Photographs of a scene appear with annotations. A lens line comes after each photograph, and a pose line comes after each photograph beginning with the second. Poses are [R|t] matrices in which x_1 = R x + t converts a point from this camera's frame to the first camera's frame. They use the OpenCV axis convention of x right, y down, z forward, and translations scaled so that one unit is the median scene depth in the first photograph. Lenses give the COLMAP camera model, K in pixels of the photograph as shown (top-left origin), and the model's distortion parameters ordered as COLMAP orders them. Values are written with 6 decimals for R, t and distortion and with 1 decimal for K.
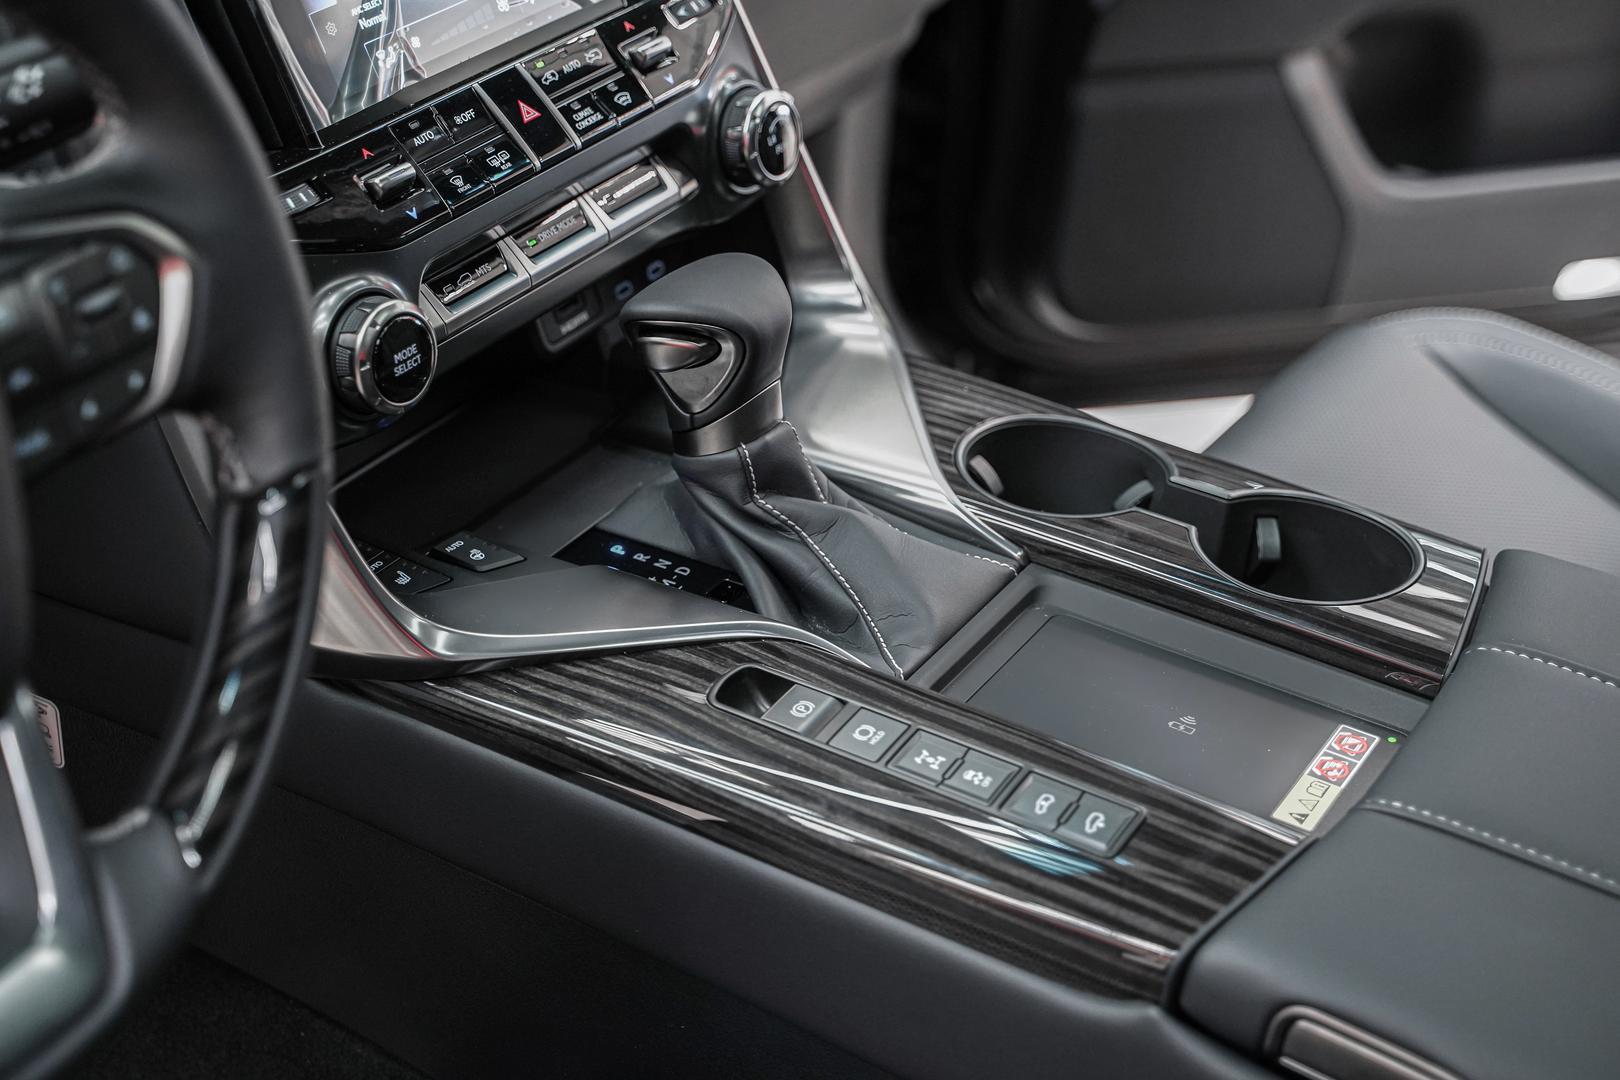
lens RADIAL K [[2385.4, 0, 810.0], [0, 2385.4, 540.0], [0, 0, 1]] dist [-0.000132, -0.025730]
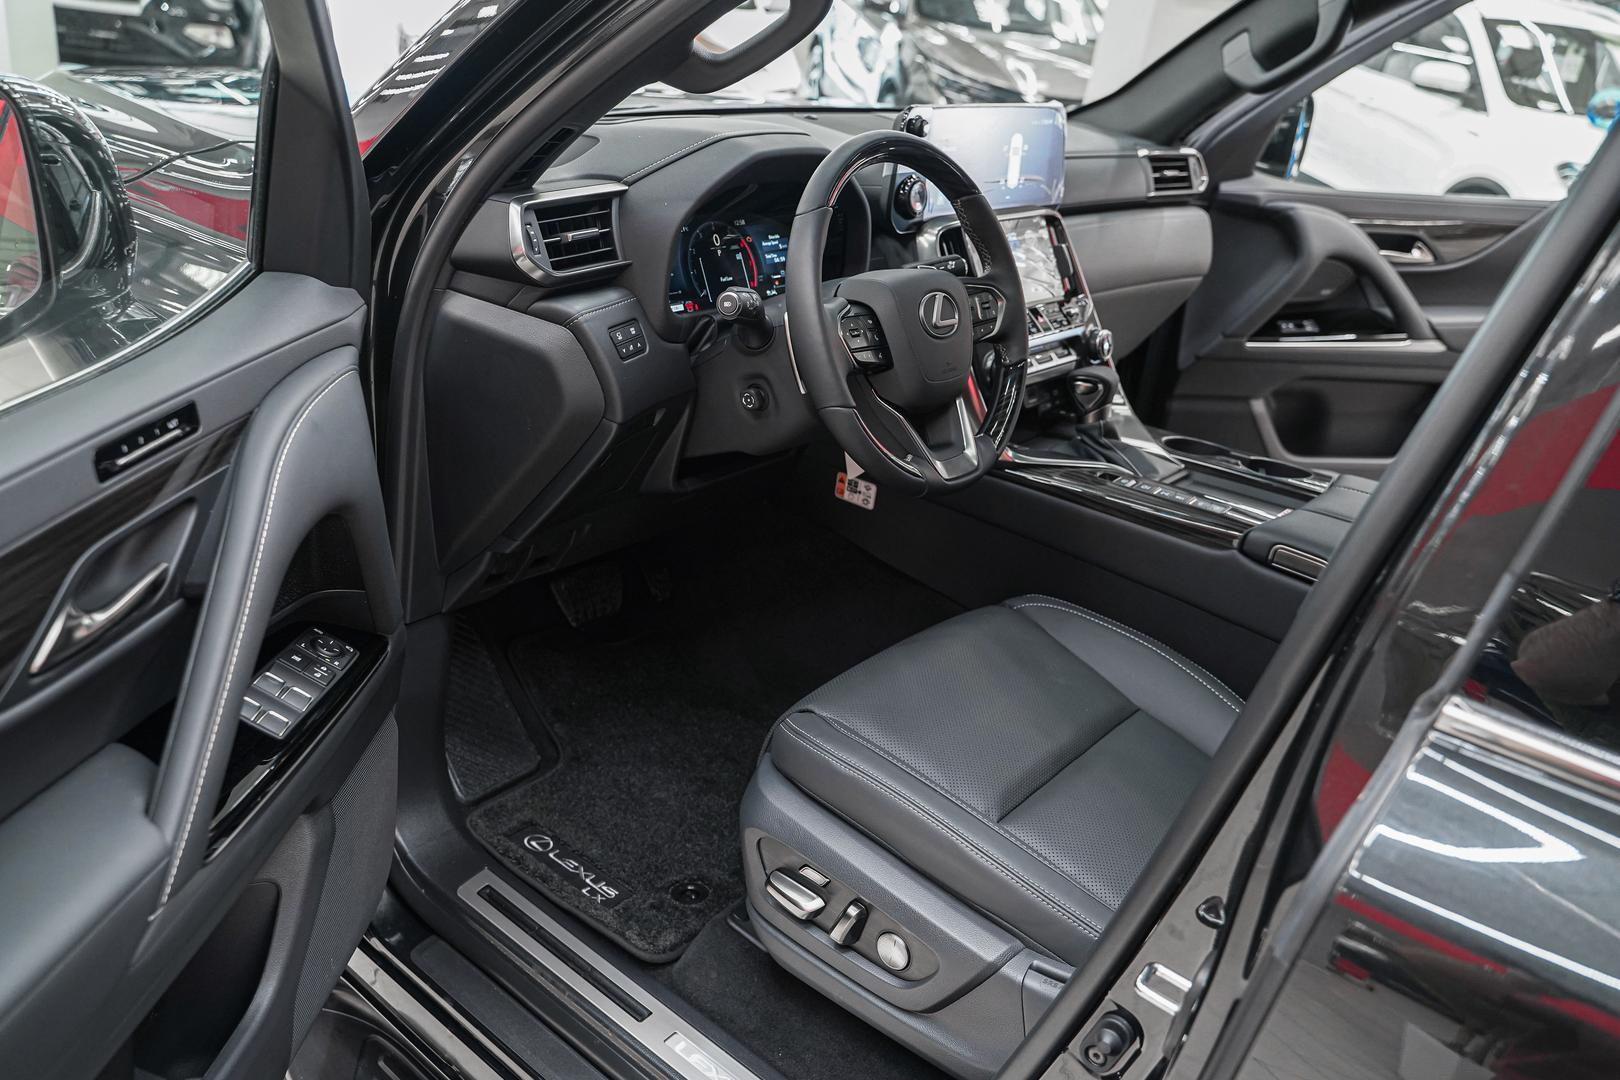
lens RADIAL K [[1295.8, 0, 807.4], [0, 1295.8, 554.8], [0, 0, 1]] dist [-0.002983, 0.000257]
pose [[0.990507, 0.094906, -0.099445, -0.247390], [-0.110384, 0.980277, -0.163930, 0.507245], [0.081925, 0.173351, 0.981447, -0.782982]]
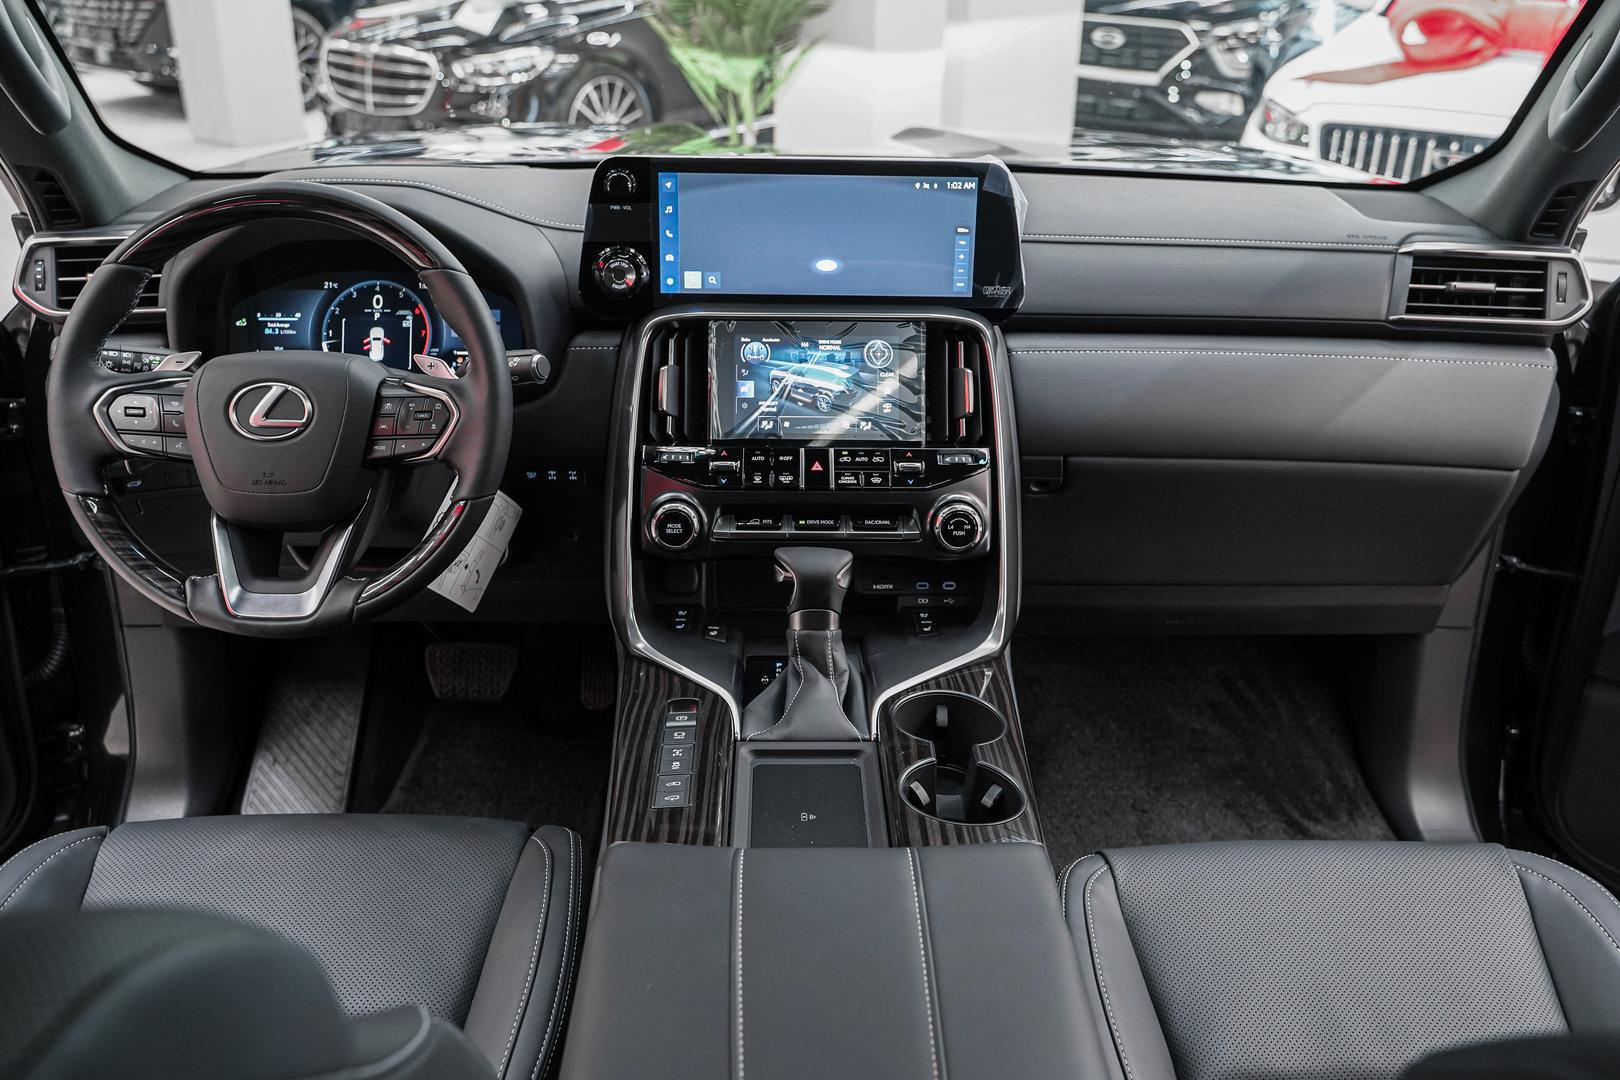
lens RADIAL K [[1358.0, 0, 821.9], [0, 1358.0, 535.9], [0, 0, 1]] dist [-0.007675, -0.003779]
pose [[0.570776, 0.293488, -0.766864, 0.973926], [-0.445986, 0.894978, 0.010572, -0.150441], [0.689429, 0.335976, 0.641723, 0.222847]]
